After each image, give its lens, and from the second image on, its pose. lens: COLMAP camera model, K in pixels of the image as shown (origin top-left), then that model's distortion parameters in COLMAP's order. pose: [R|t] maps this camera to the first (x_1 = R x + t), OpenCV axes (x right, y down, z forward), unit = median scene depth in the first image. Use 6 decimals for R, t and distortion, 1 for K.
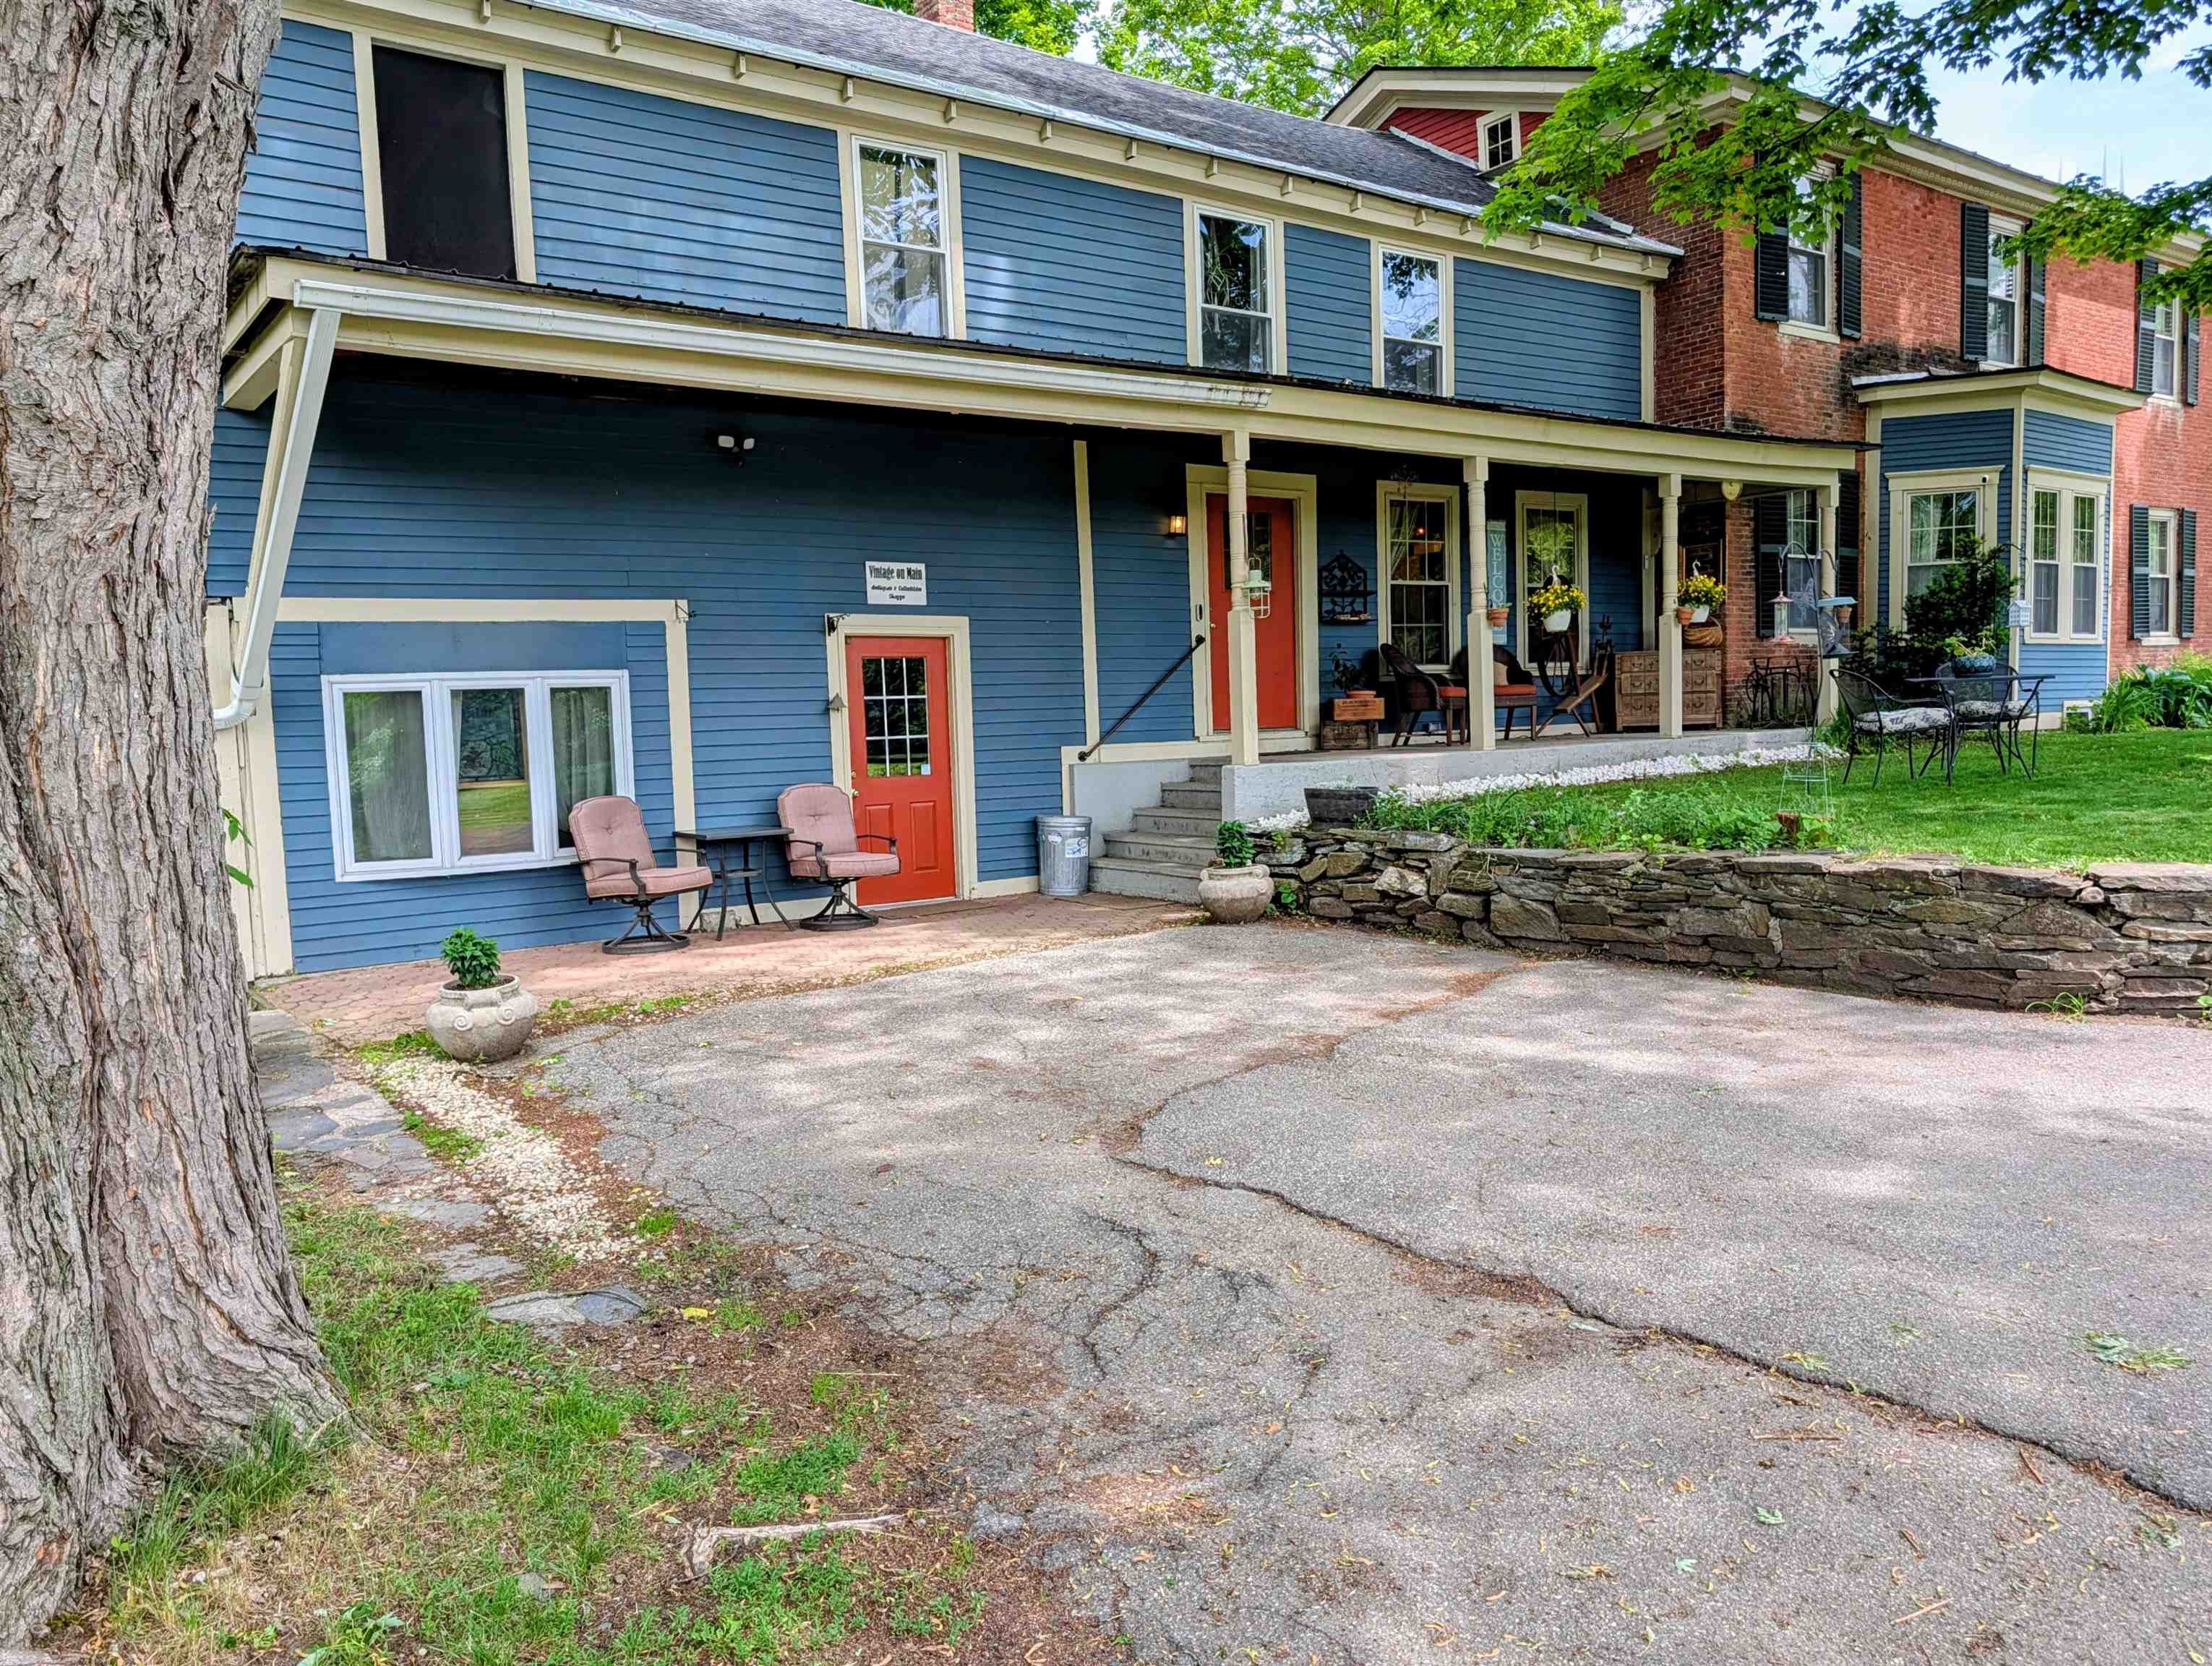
lens RADIAL K [[1619.3, 0, 1116.0], [0, 1619.3, 846.0], [0, 0, 1]] dist [0.023717, -0.006182]
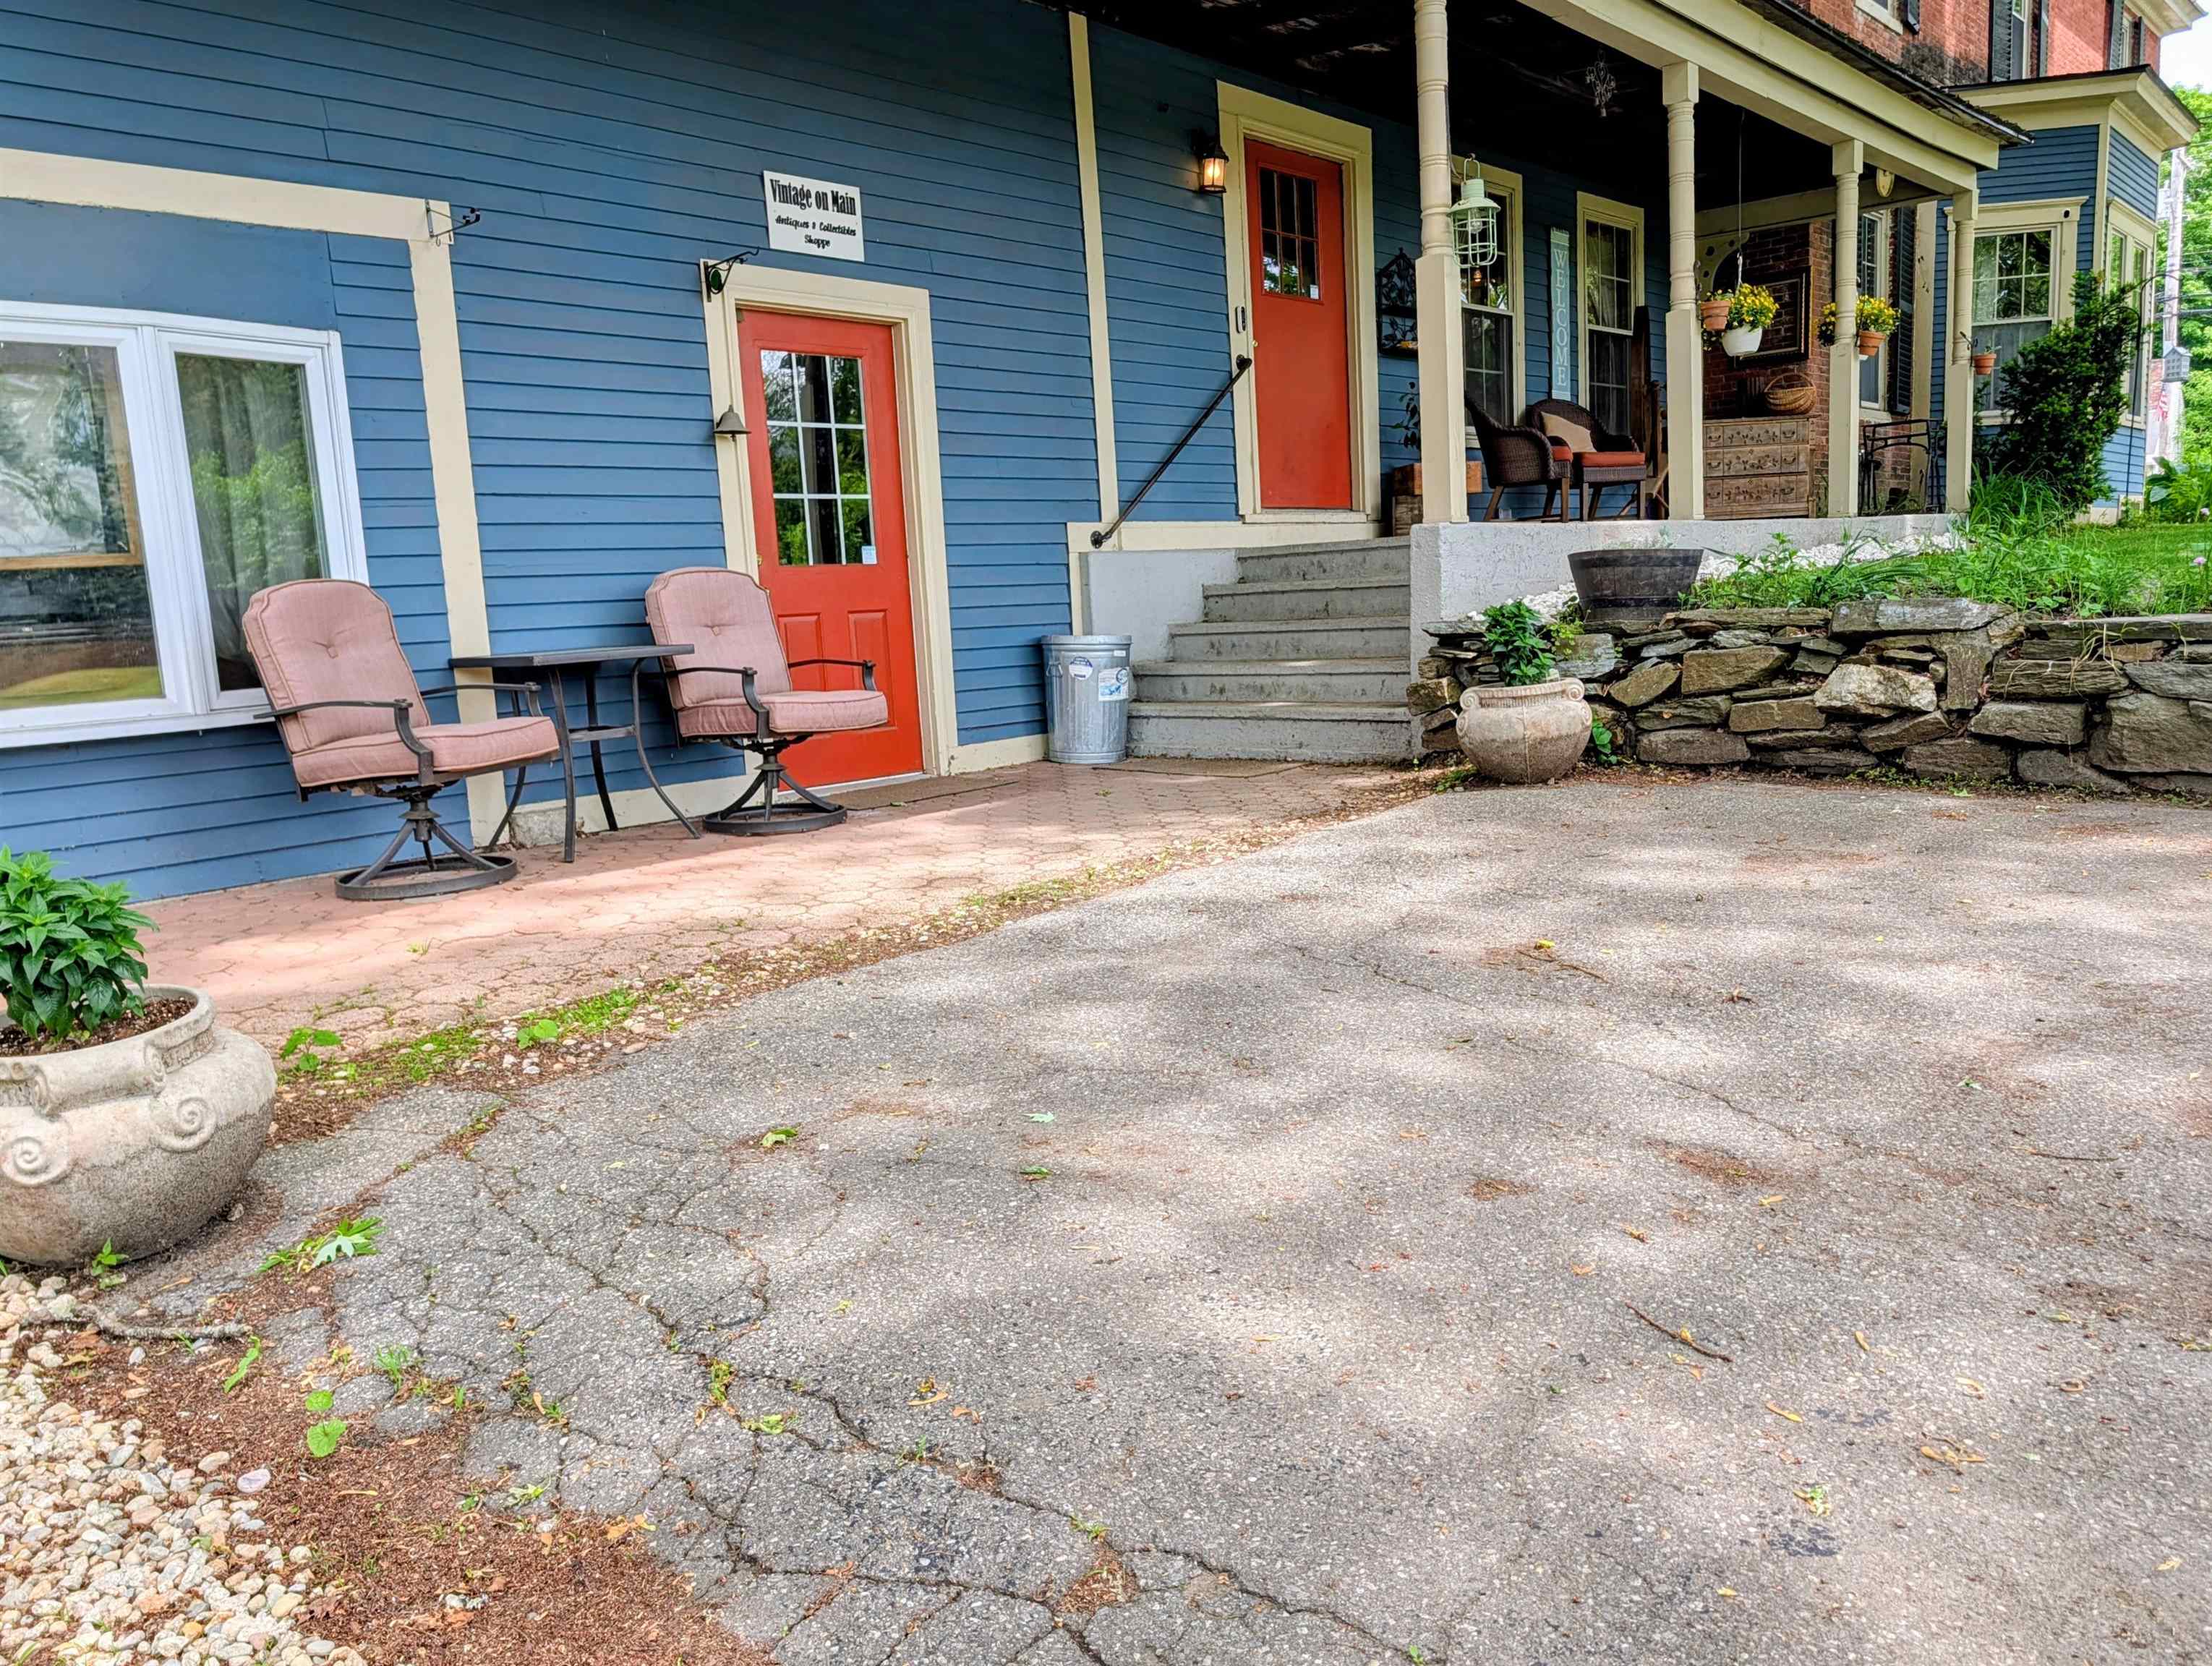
lens RADIAL K [[1636.7, 0, 1099.7], [0, 1636.7, 857.4], [0, 0, 1]] dist [0.001775, 0.000974]
pose [[0.979101, -0.052831, 0.196391, -0.157605], [0.039513, 0.996684, 0.071125, 0.022922], [-0.199497, -0.061879, 0.977943, 0.396655]]
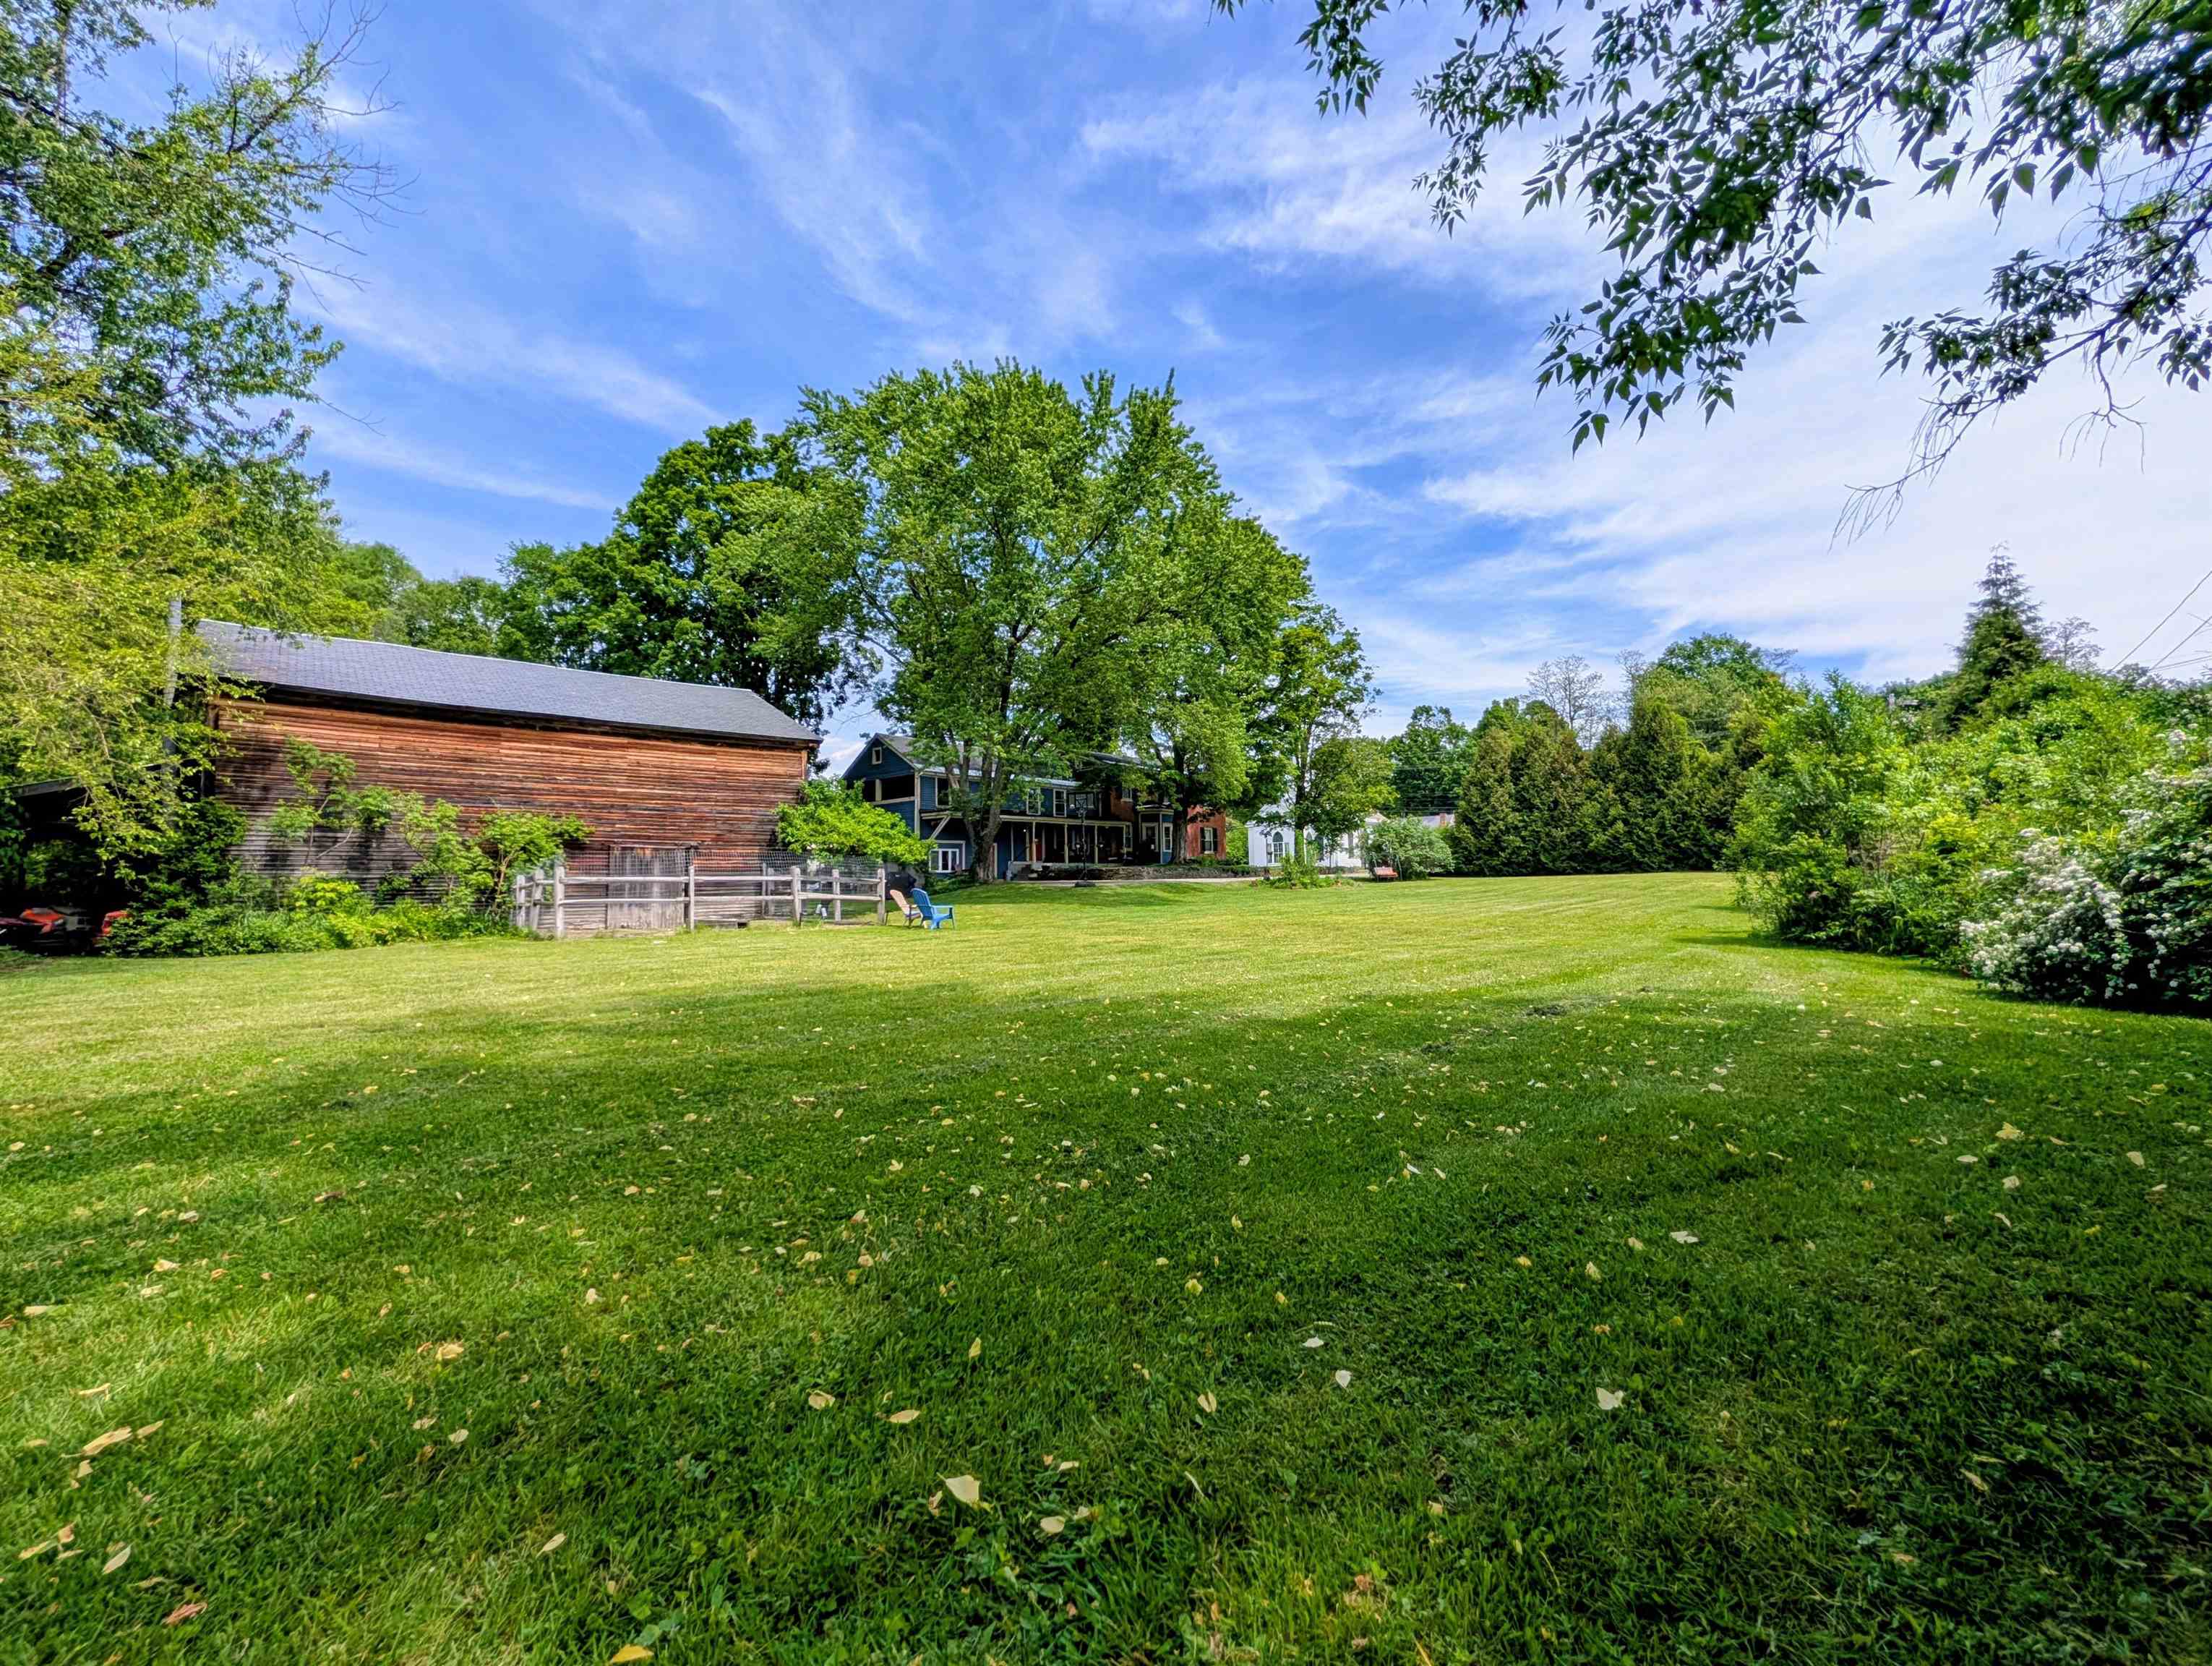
lens RADIAL K [[827.1, 0, 1106.0], [0, 827.1, 833.0], [0, 0, 1]] dist [0.000014, -0.000001]
pose [[0.985972, 0.033267, 0.163561, -0.223778], [-0.008938, 0.989054, -0.147286, 0.371376], [-0.166671, 0.143758, 0.975476, -2.836012]]
